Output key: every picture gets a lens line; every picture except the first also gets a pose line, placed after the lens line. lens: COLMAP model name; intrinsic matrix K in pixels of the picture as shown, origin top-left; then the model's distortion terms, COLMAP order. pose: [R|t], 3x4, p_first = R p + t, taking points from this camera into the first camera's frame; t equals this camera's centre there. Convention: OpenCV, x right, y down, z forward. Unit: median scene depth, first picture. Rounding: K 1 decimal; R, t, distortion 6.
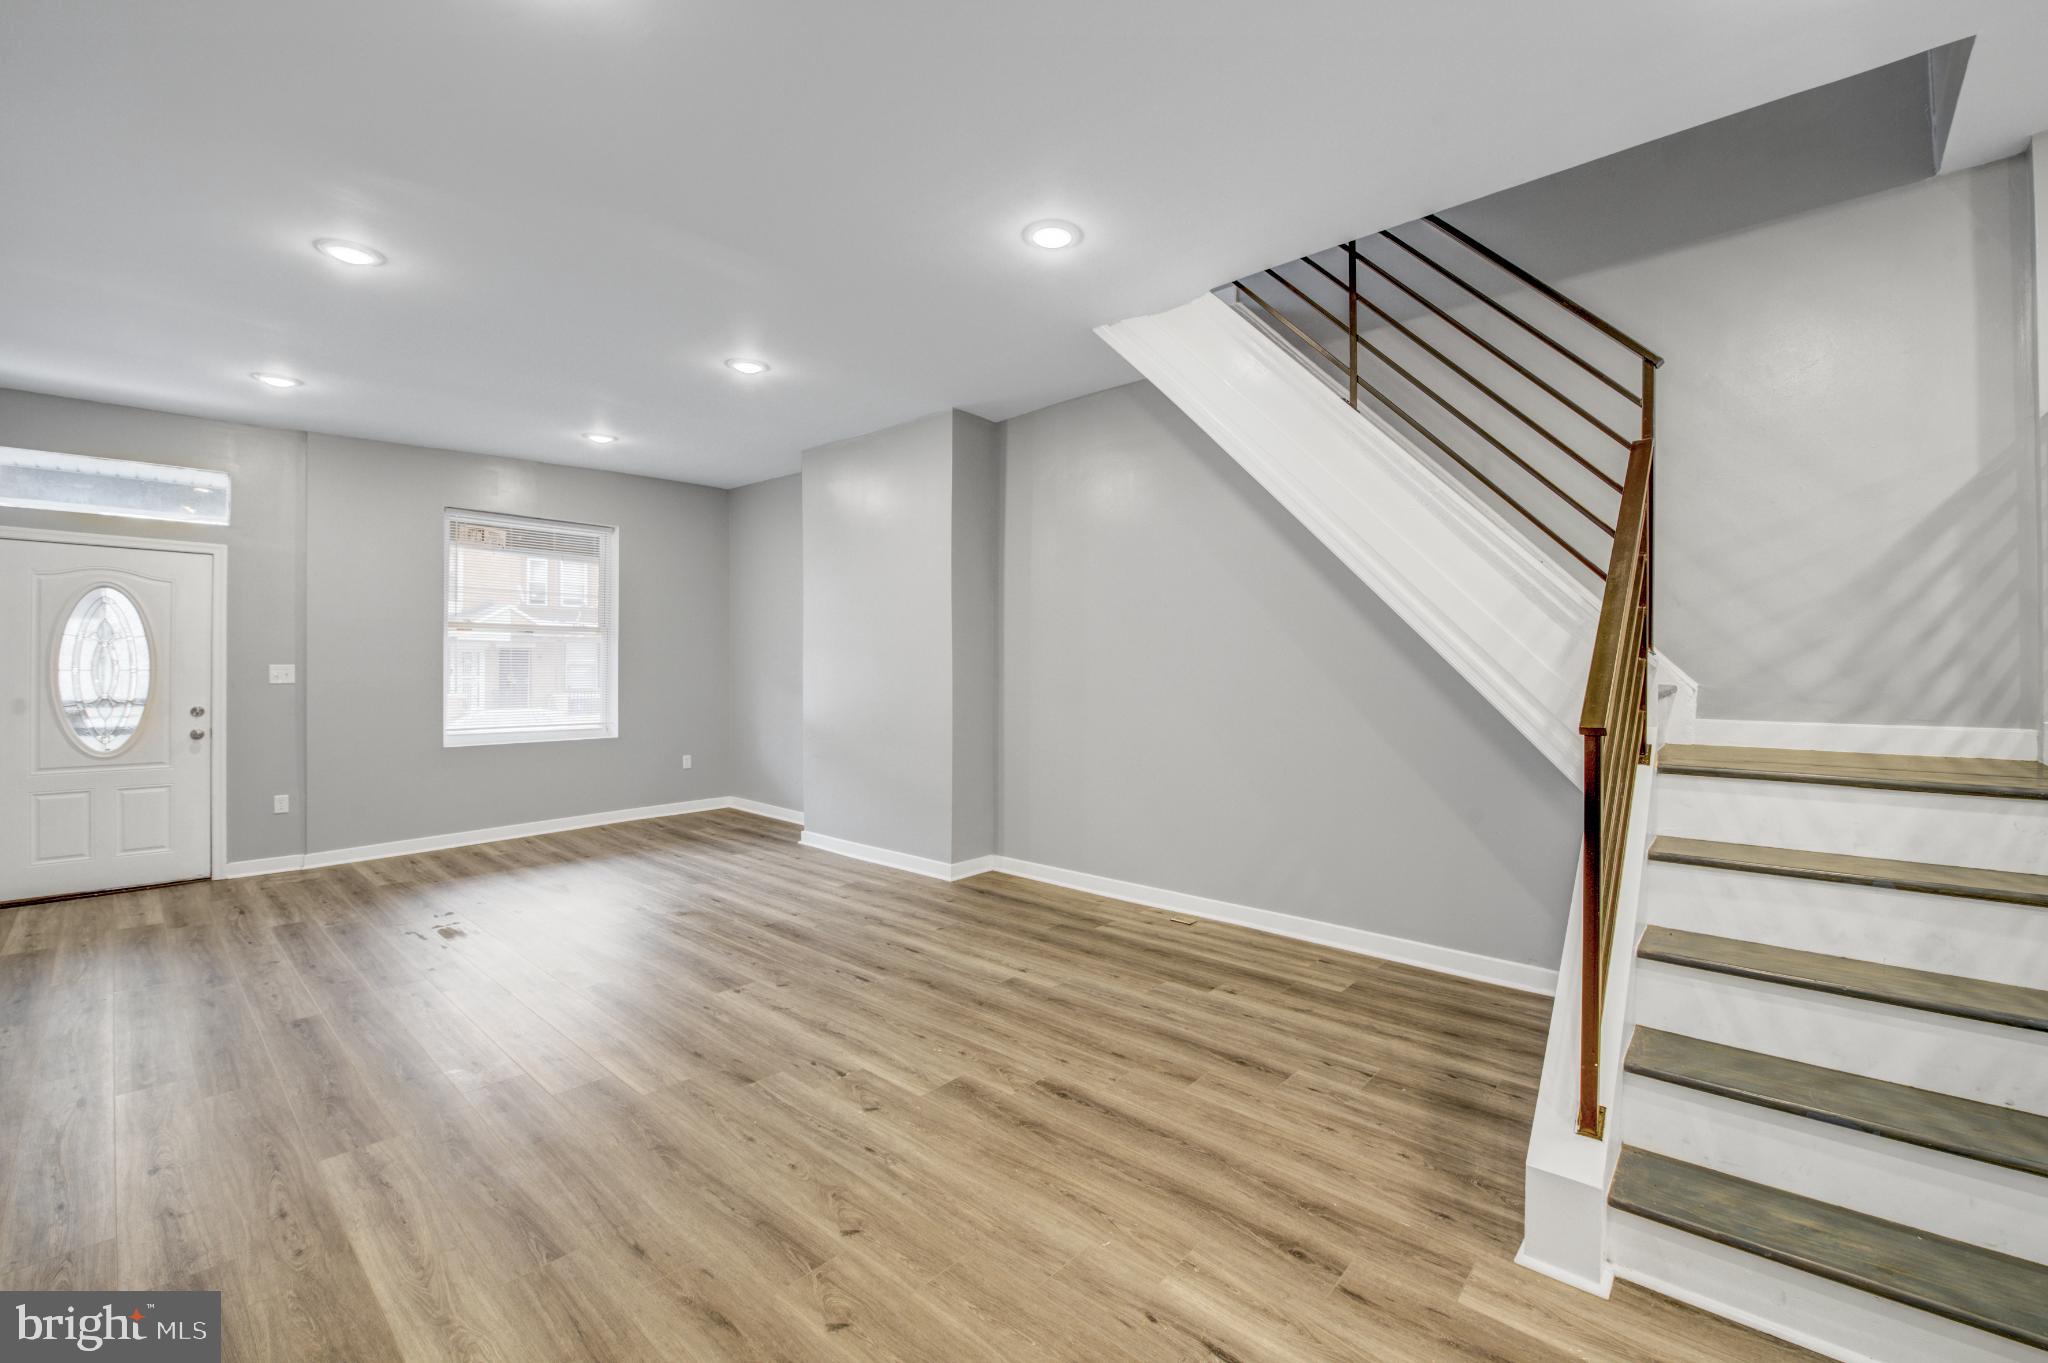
lens RADIAL K [[811.3, 0, 1021.3], [0, 811.3, 669.0], [0, 0, 1]] dist [-0.019182, -0.000171]
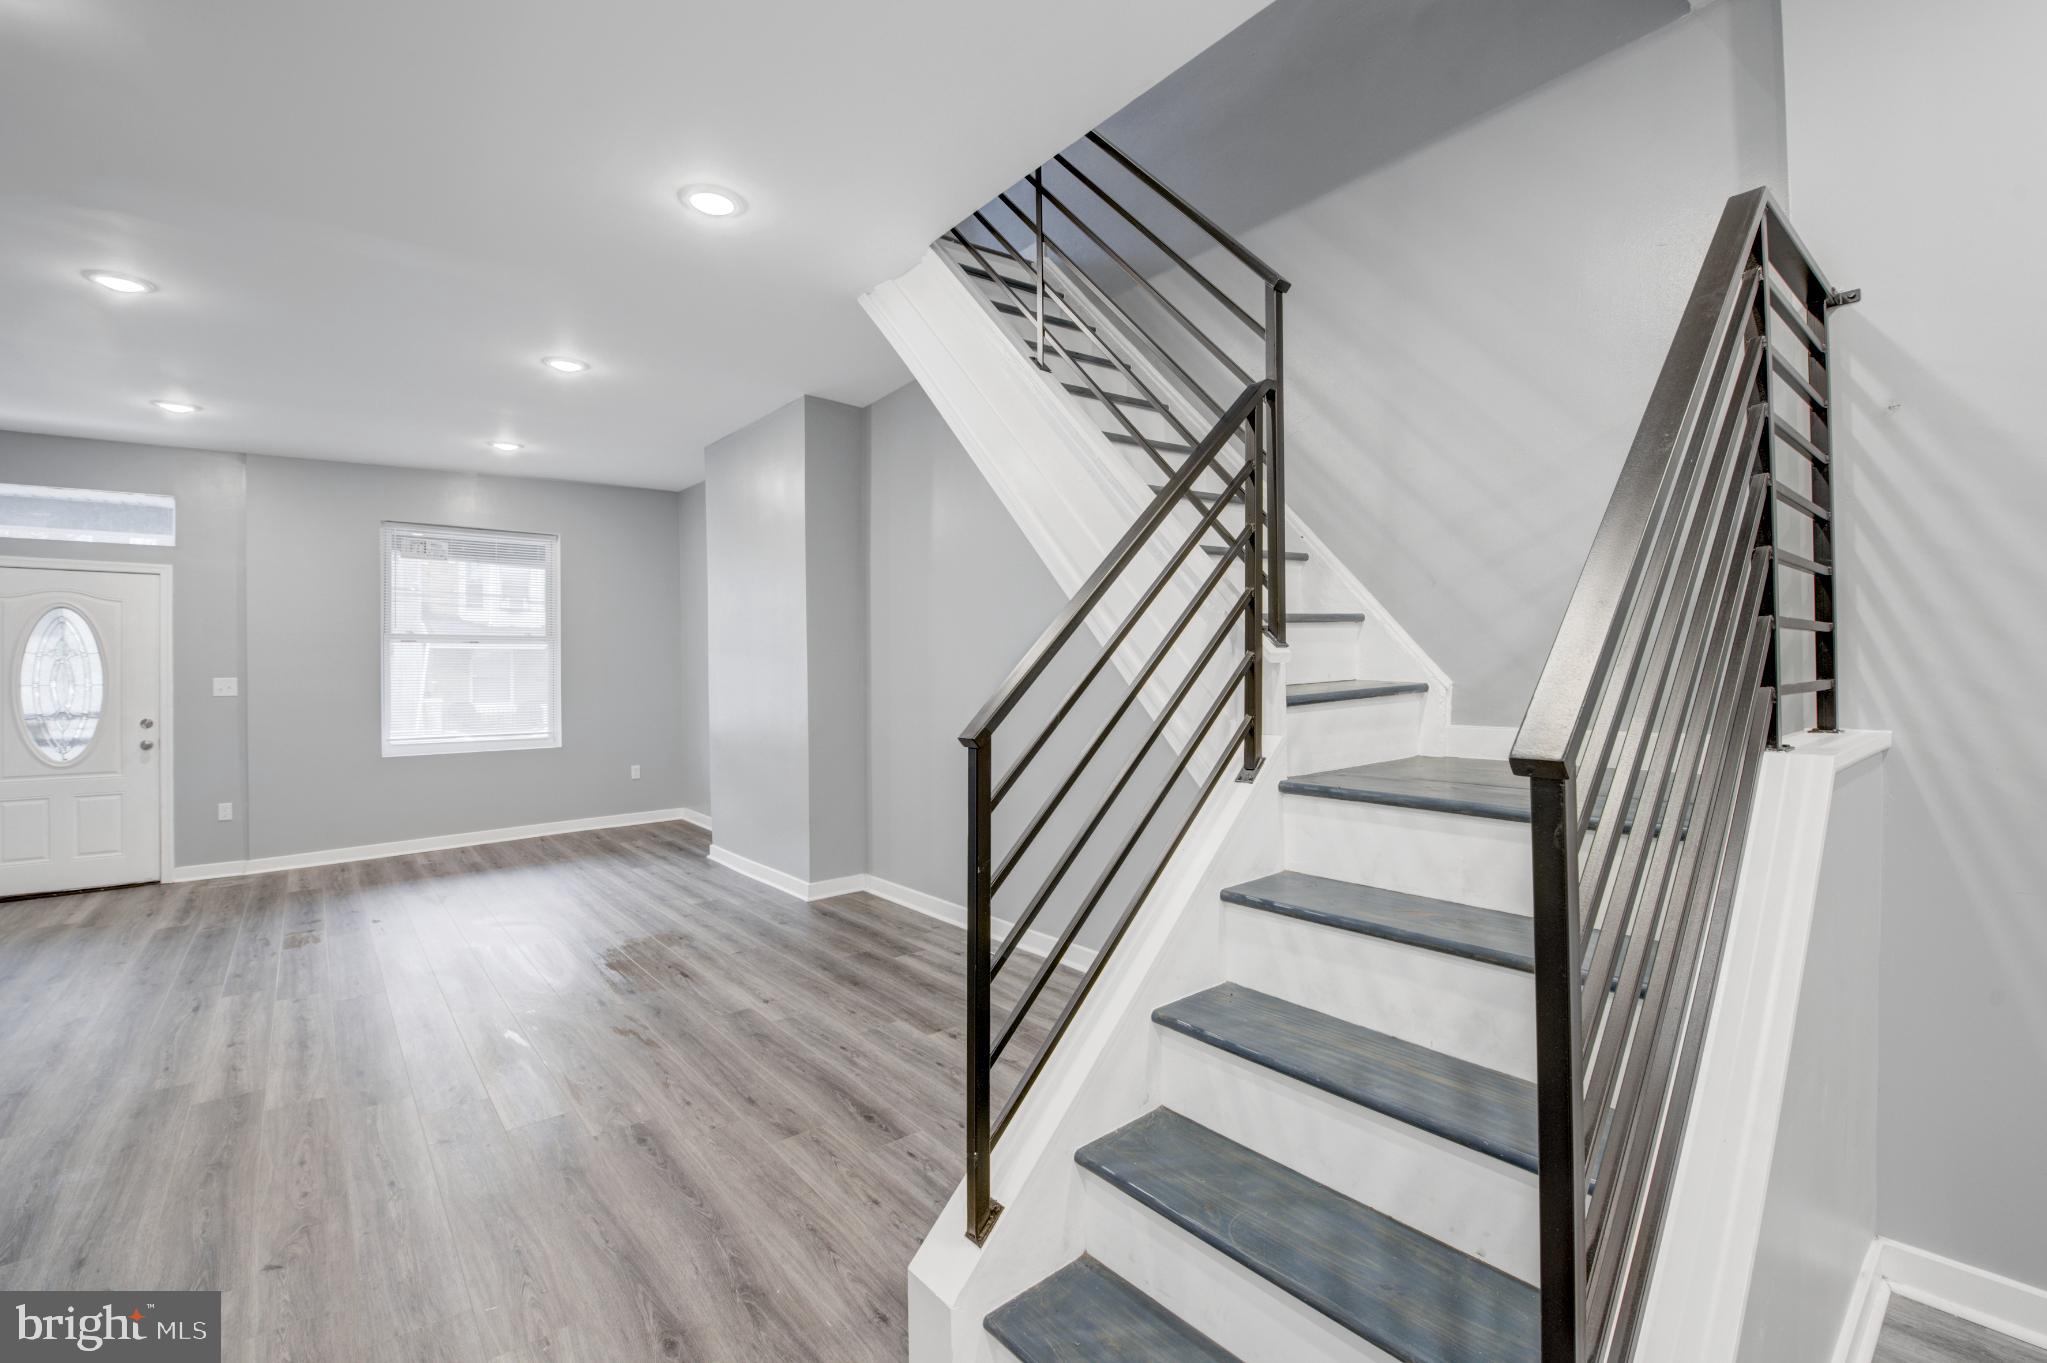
lens RADIAL K [[868.0, 0, 1034.0], [0, 868.0, 672.4], [0, 0, 1]] dist [-0.021837, -0.000463]
pose [[0.990855, -0.013388, -0.134268, 0.307033], [0.013343, 0.999910, -0.001240, 0.003242], [0.134273, -0.000563, 0.990944, 0.048949]]
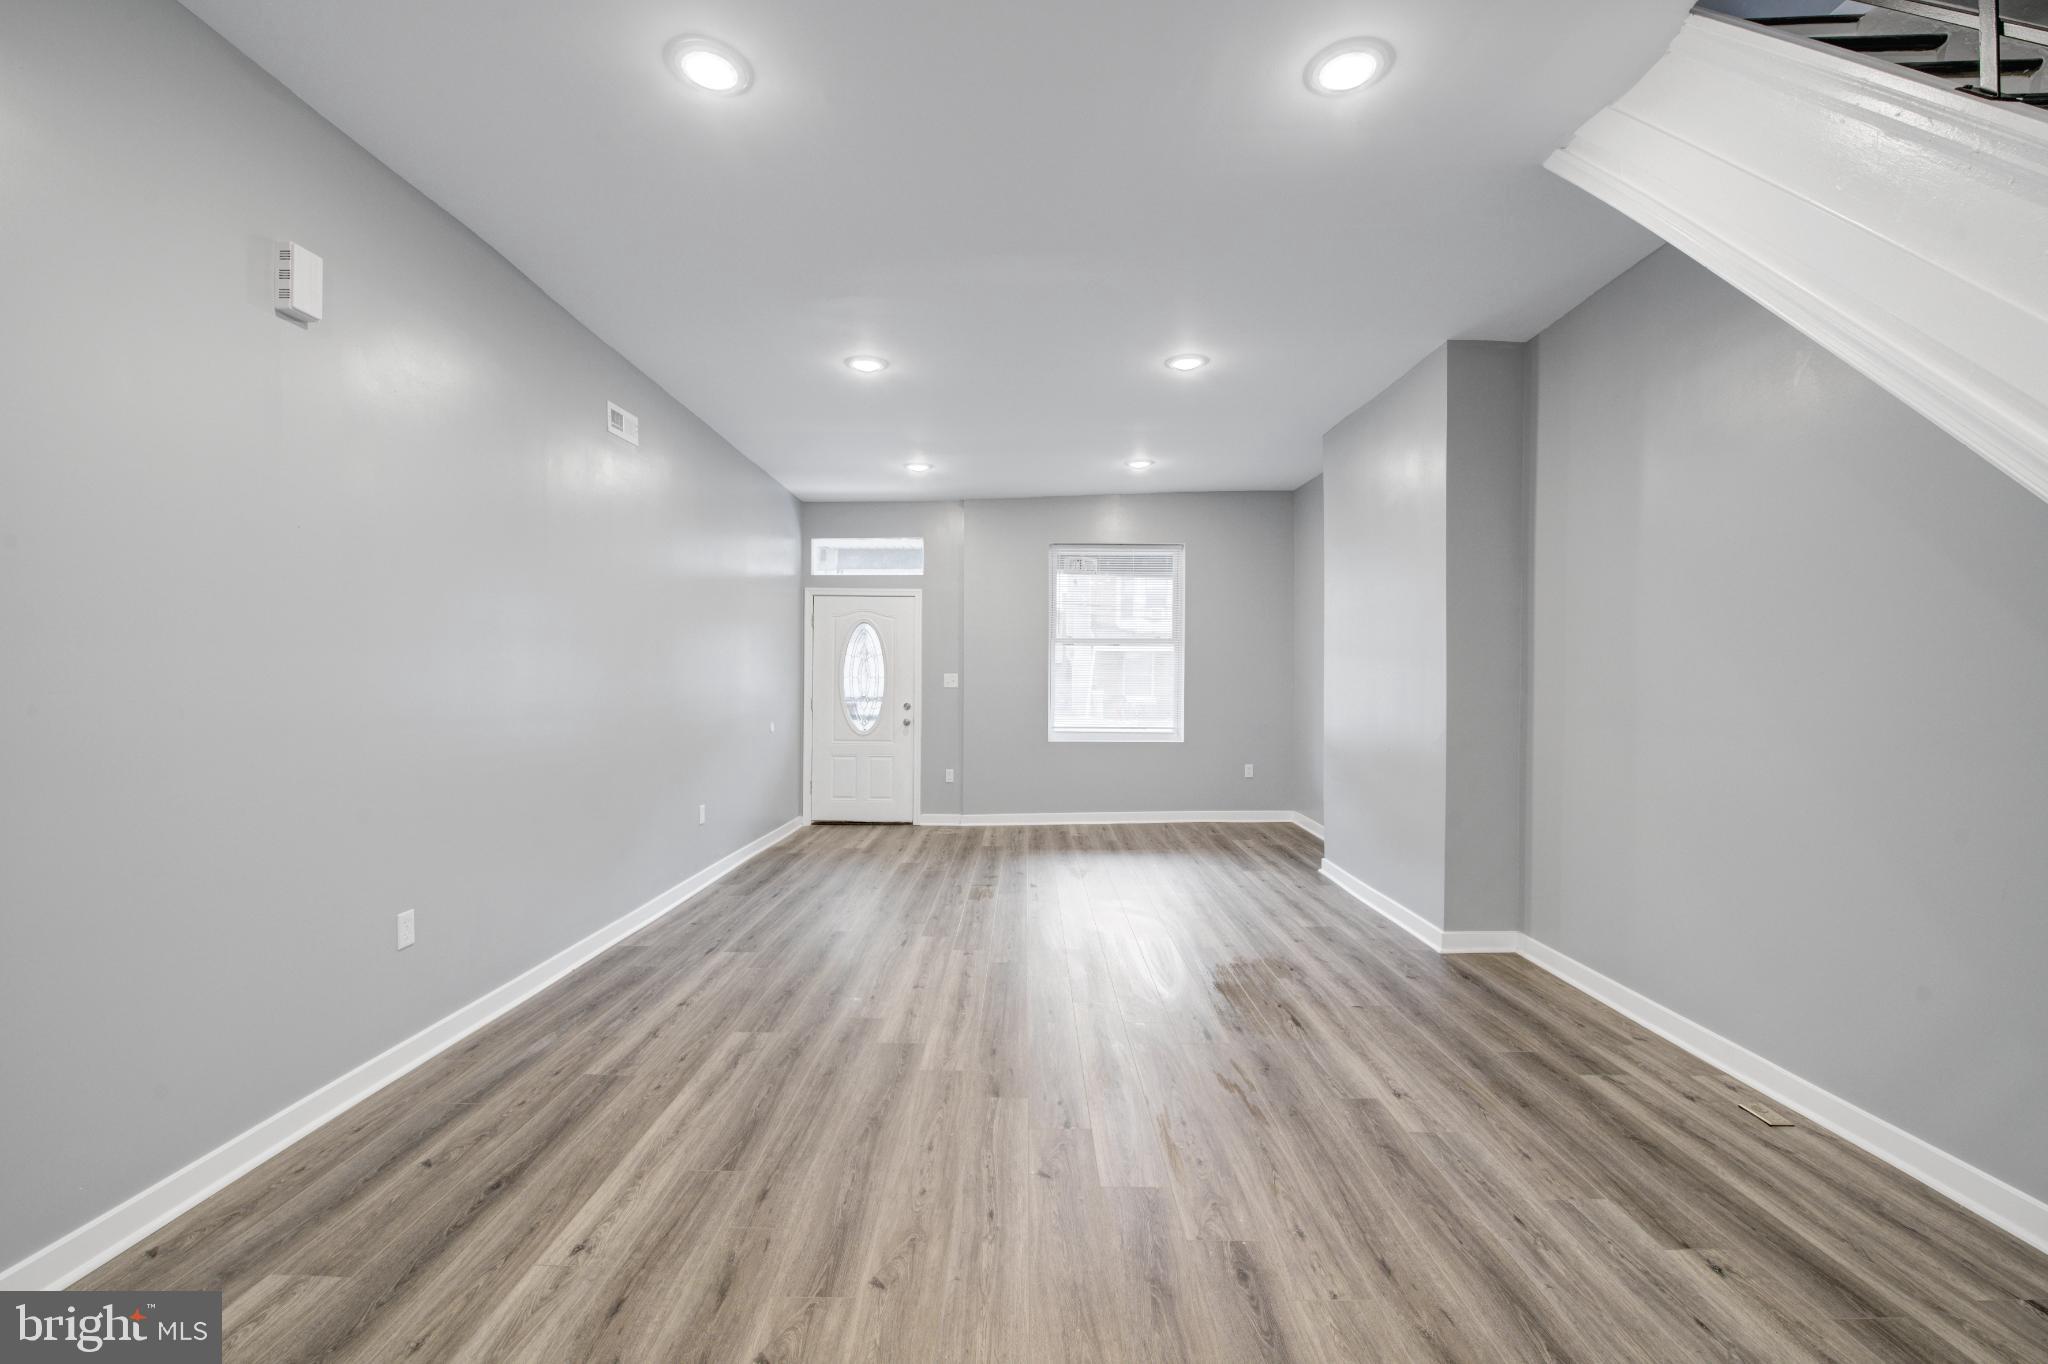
lens RADIAL K [[815.7, 0, 1026.9], [0, 815.7, 676.7], [0, 0, 1]] dist [-0.013979, -0.003712]
pose [[0.671216, 0.002240, -0.741258, 0.220860], [-0.003461, 0.999994, -0.000112, -0.000433], [0.741253, 0.002641, 0.671220, 0.185348]]
